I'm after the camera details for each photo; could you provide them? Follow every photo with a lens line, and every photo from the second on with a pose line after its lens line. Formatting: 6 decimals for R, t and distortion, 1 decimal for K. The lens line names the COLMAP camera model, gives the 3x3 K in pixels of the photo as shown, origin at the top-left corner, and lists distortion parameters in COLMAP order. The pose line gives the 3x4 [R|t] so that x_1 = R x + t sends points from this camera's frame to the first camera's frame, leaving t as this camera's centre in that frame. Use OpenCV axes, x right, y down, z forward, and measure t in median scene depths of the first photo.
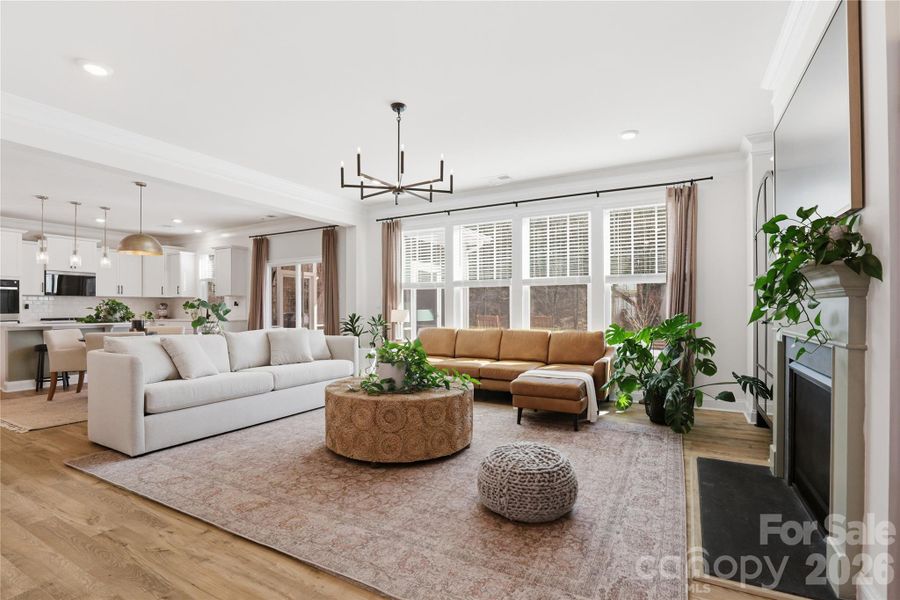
lens RADIAL K [[423.2, 0, 460.1], [0, 423.2, 308.2], [0, 0, 1]] dist [-0.023867, 0.001770]
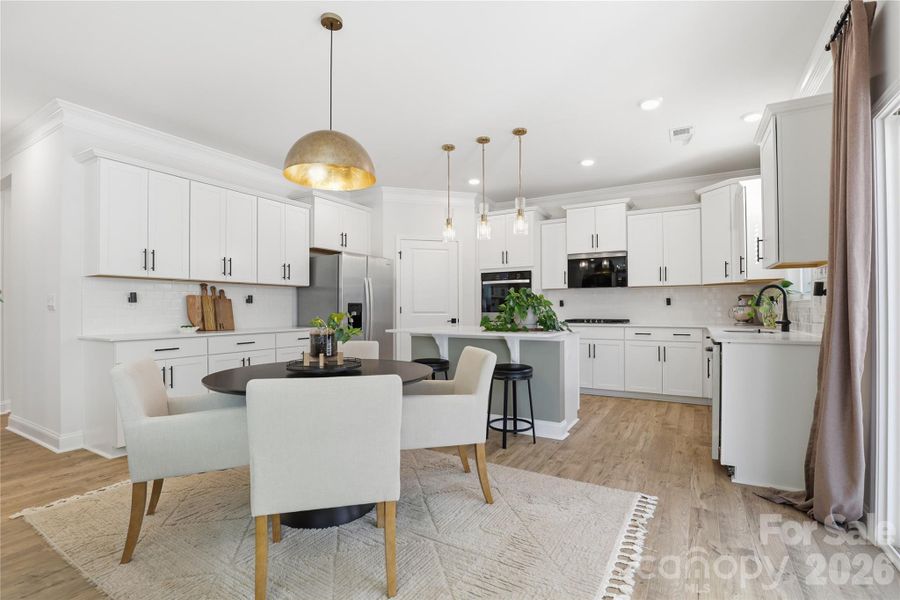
lens RADIAL K [[423.2, 0, 460.1], [0, 423.2, 308.2], [0, 0, 1]] dist [-0.023867, 0.001770]
pose [[-0.011986, 0.001280, -0.999927, -0.391109], [0.008509, 0.999963, 0.001178, 0.003573], [0.999892, -0.008495, -0.011997, 1.333454]]
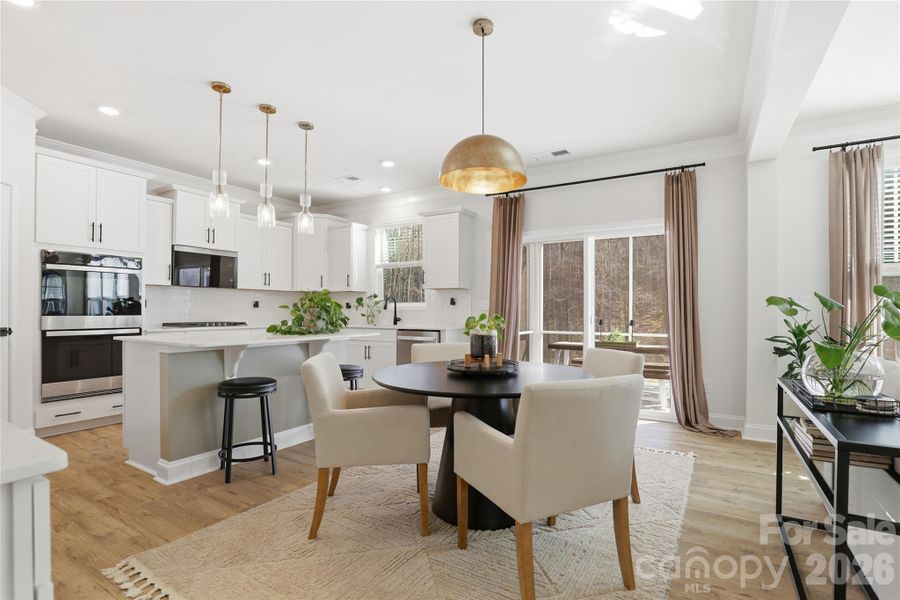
lens RADIAL K [[423.2, 0, 460.1], [0, 423.2, 308.2], [0, 0, 1]] dist [-0.023867, 0.001770]
pose [[0.999181, 0.006177, -0.039989, -0.906895], [-0.006338, 0.999972, -0.003906, 0.003462], [0.039964, 0.004157, 0.999192, 0.651282]]
